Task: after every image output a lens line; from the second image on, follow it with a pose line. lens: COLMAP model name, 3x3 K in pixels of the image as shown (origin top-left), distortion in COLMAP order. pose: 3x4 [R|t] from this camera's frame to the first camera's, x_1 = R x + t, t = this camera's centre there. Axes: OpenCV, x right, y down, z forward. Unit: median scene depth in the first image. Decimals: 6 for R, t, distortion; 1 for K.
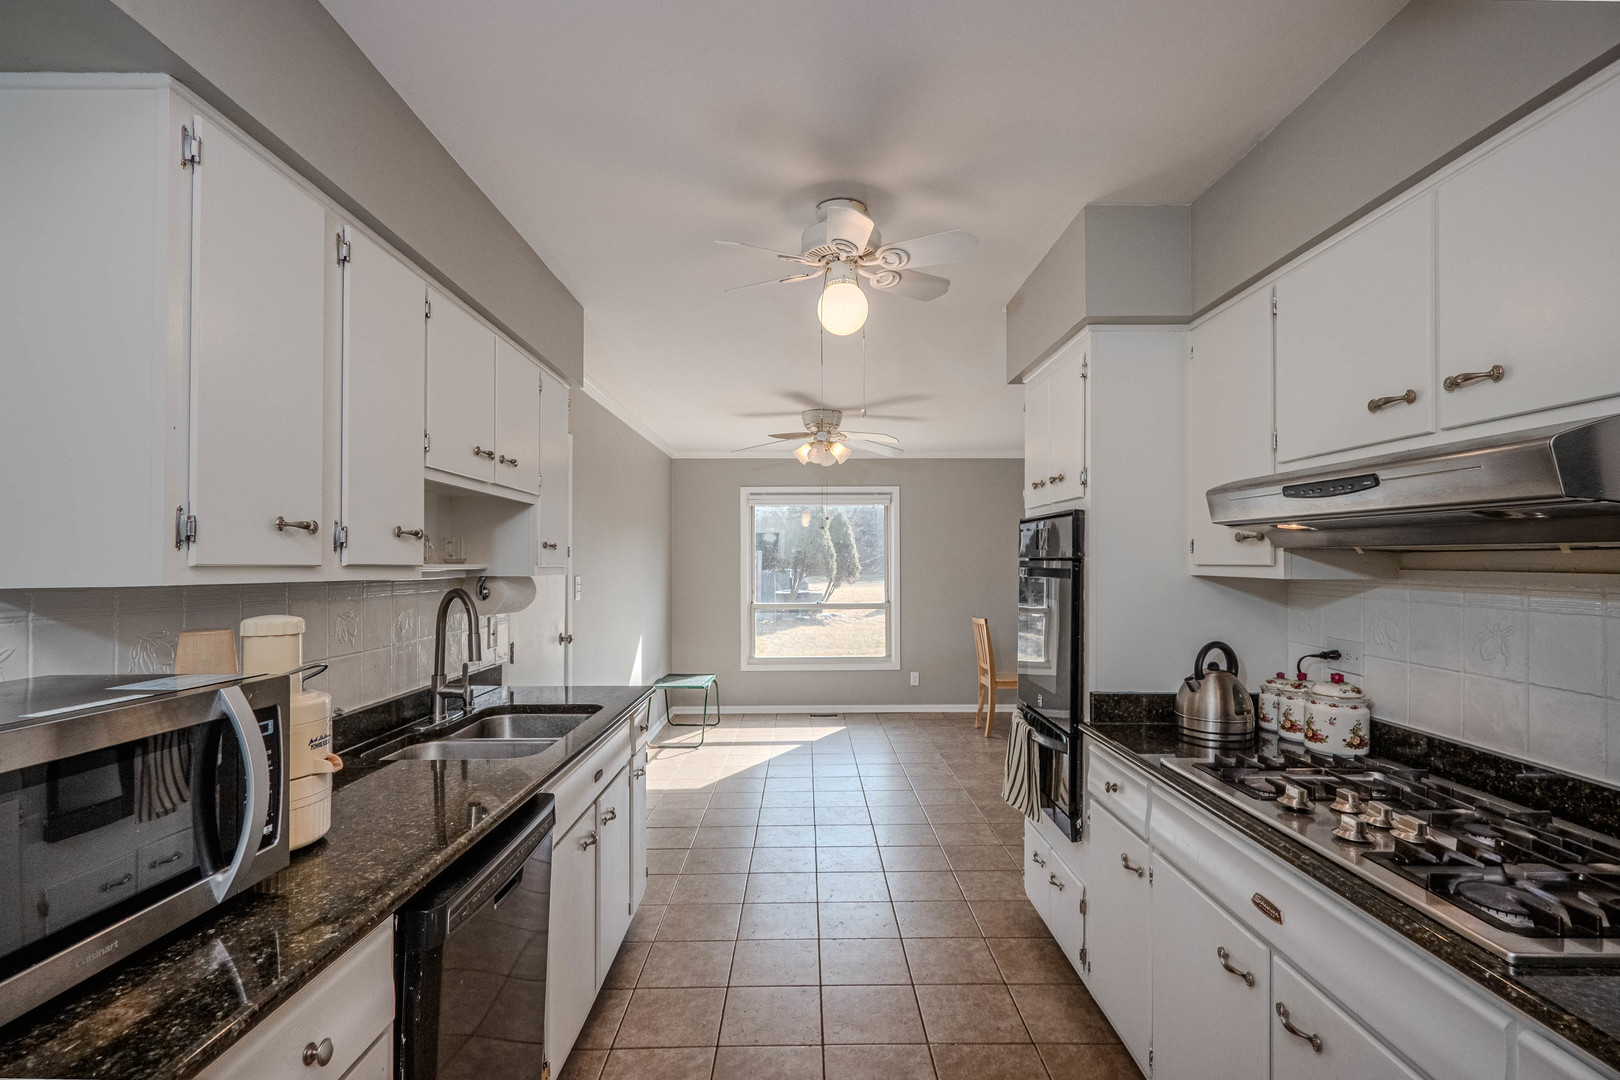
lens RADIAL K [[743.0, 0, 814.8], [0, 743.0, 564.0], [0, 0, 1]] dist [-0.015129, 0.000018]
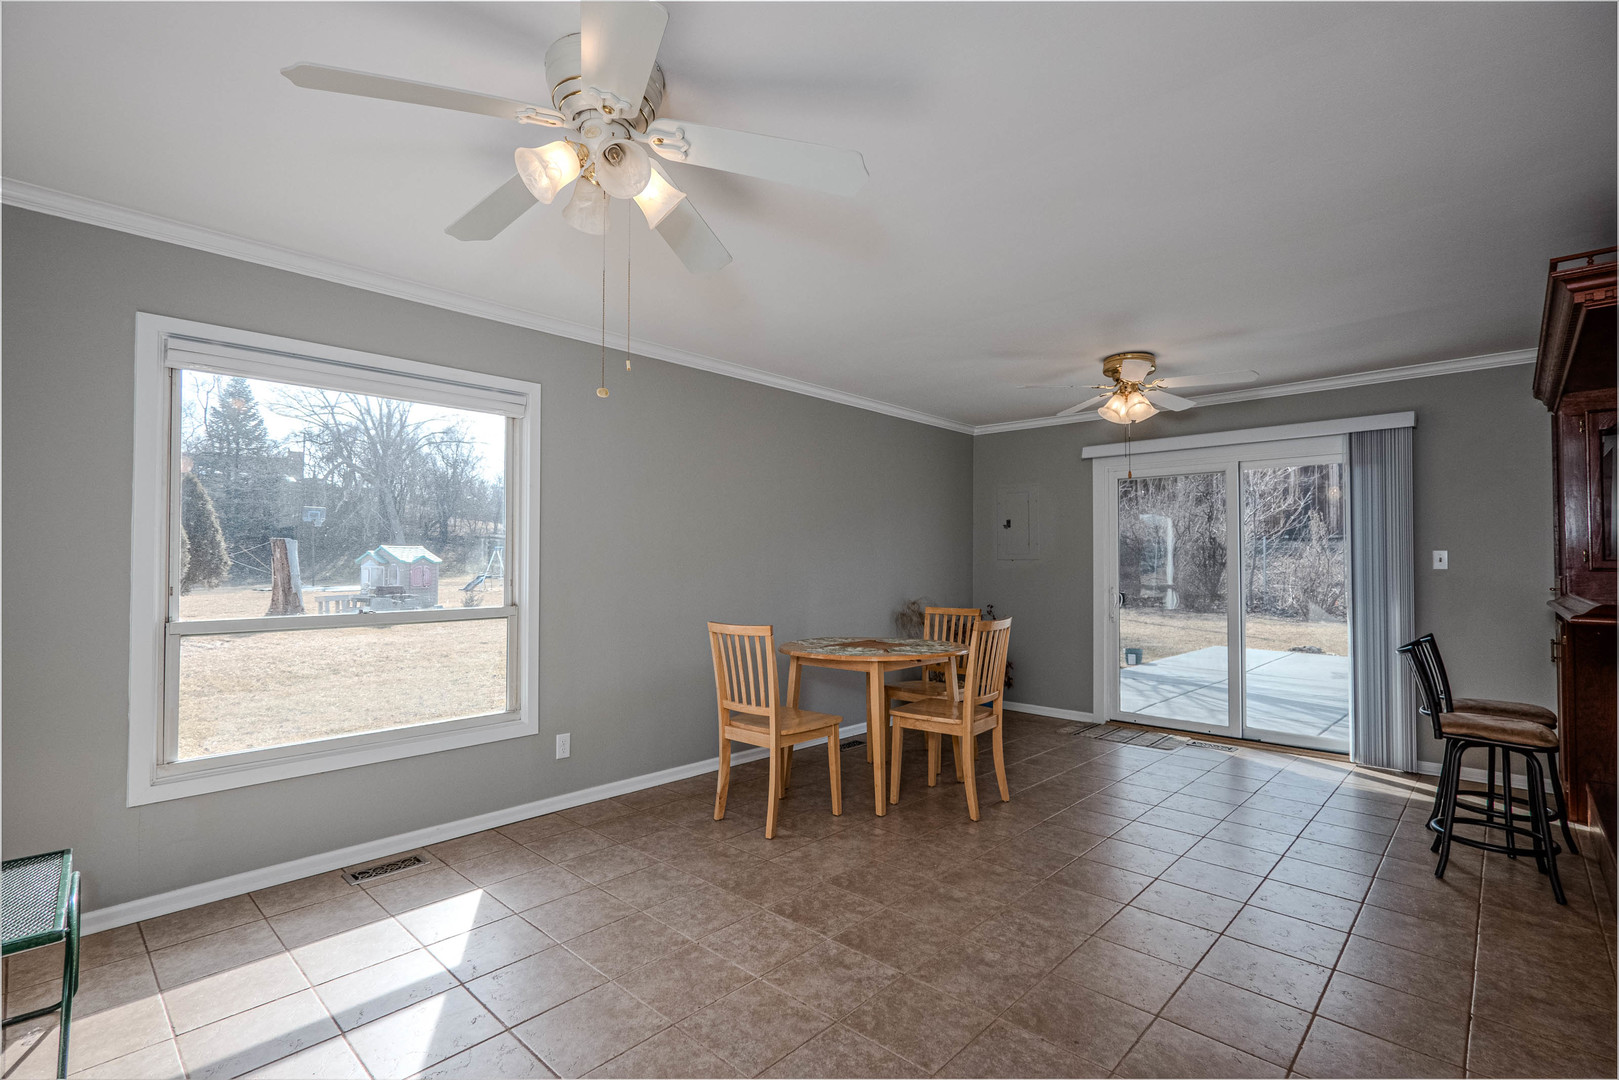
lens RADIAL K [[742.6, 0, 814.3], [0, 742.6, 564.0], [0, 0, 1]] dist [-0.015129, 0.000018]
pose [[0.697044, -0.000830, 0.717028, -0.124118], [0.003306, 0.999992, -0.002057, 0.024129], [-0.717021, 0.003805, 0.697042, 0.493613]]
